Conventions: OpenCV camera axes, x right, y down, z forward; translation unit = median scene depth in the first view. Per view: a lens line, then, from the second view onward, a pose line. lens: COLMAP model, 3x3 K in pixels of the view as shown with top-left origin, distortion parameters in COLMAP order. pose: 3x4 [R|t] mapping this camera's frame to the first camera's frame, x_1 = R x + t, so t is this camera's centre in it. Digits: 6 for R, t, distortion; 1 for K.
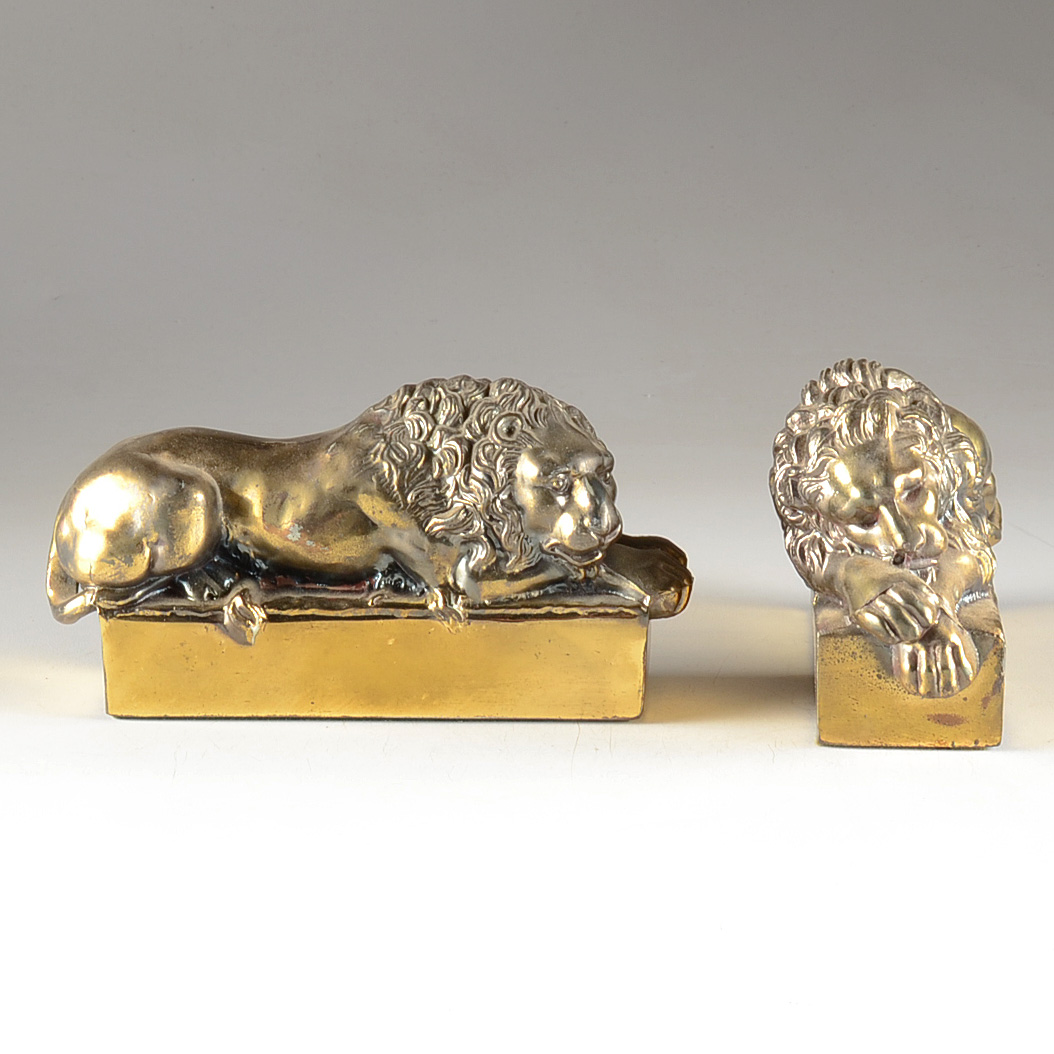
lens RADIAL K [[2945.4, 0, 525.8], [0, 2945.4, 528.0], [0, 0, 1]] dist [-0.082319, 0.000000]
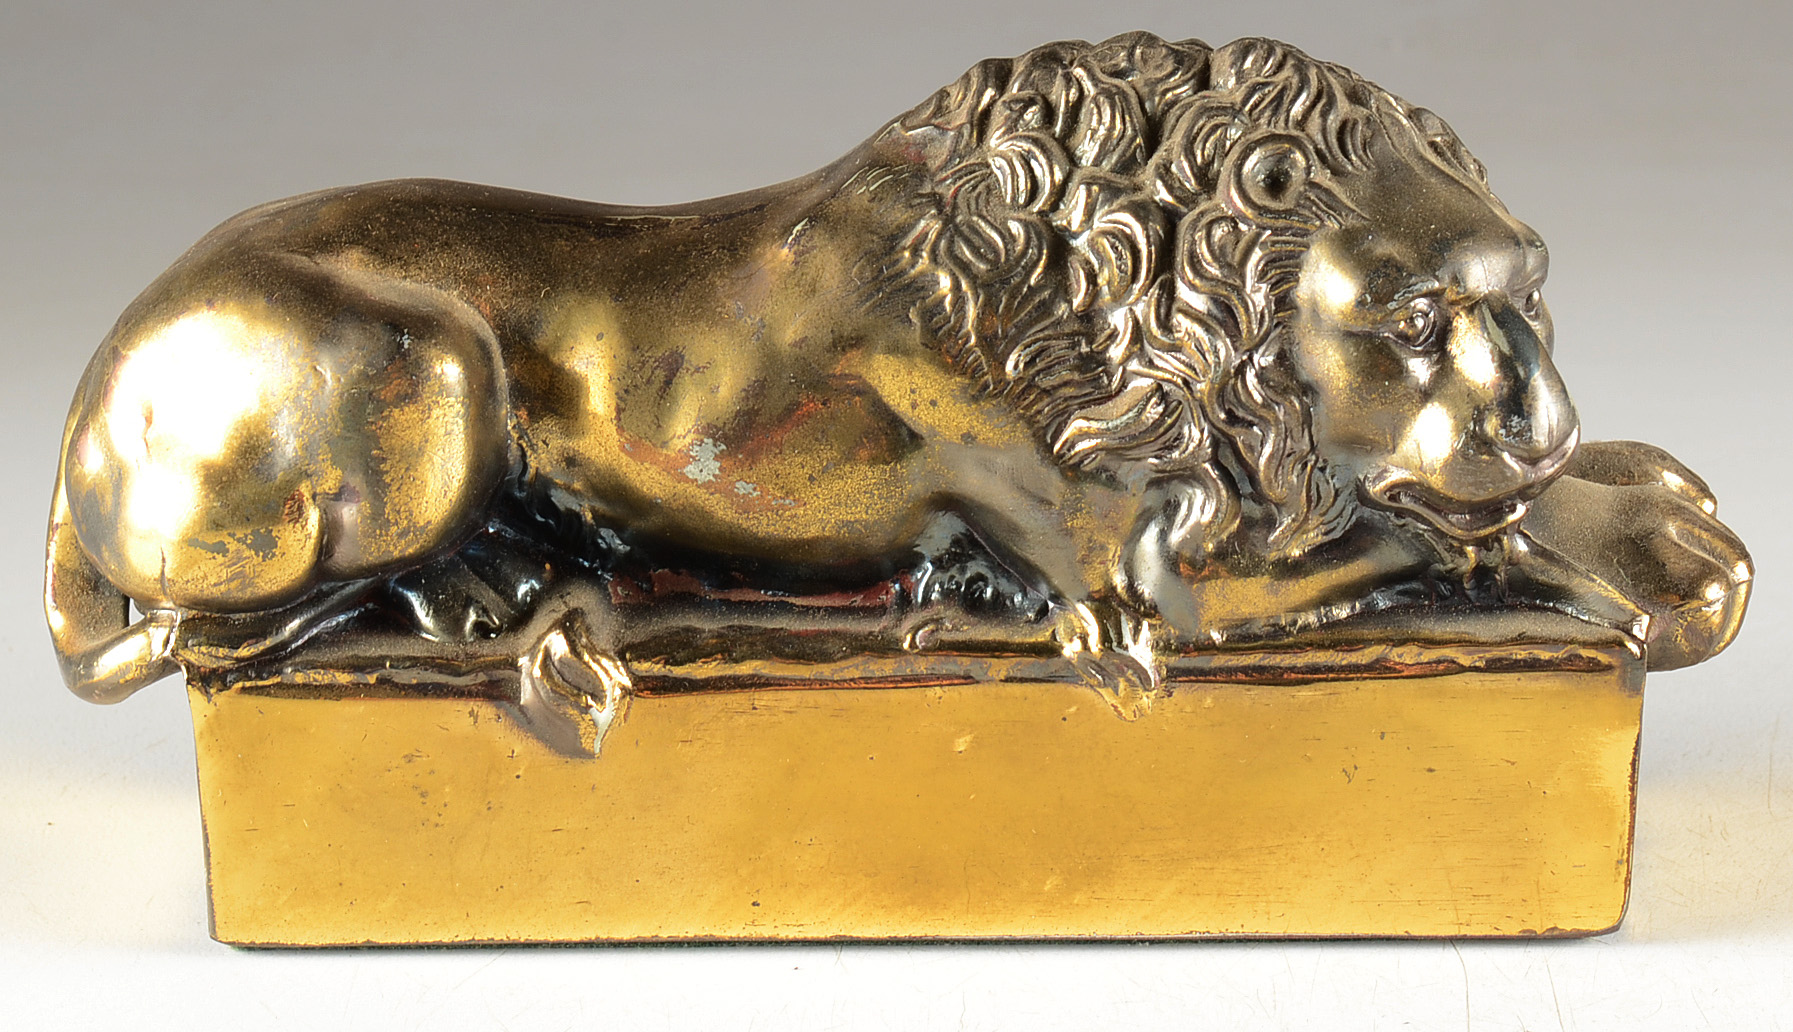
lens RADIAL K [[5175.2, 0, 898.5], [0, 5175.2, 513.6], [0, 0, 1]] dist [0.081139, 0.000000]
pose [[0.999867, -0.015978, 0.003389, -0.055767], [0.015753, 0.998168, 0.058417, -0.029874], [-0.004317, -0.058356, 0.998286, 0.336244]]
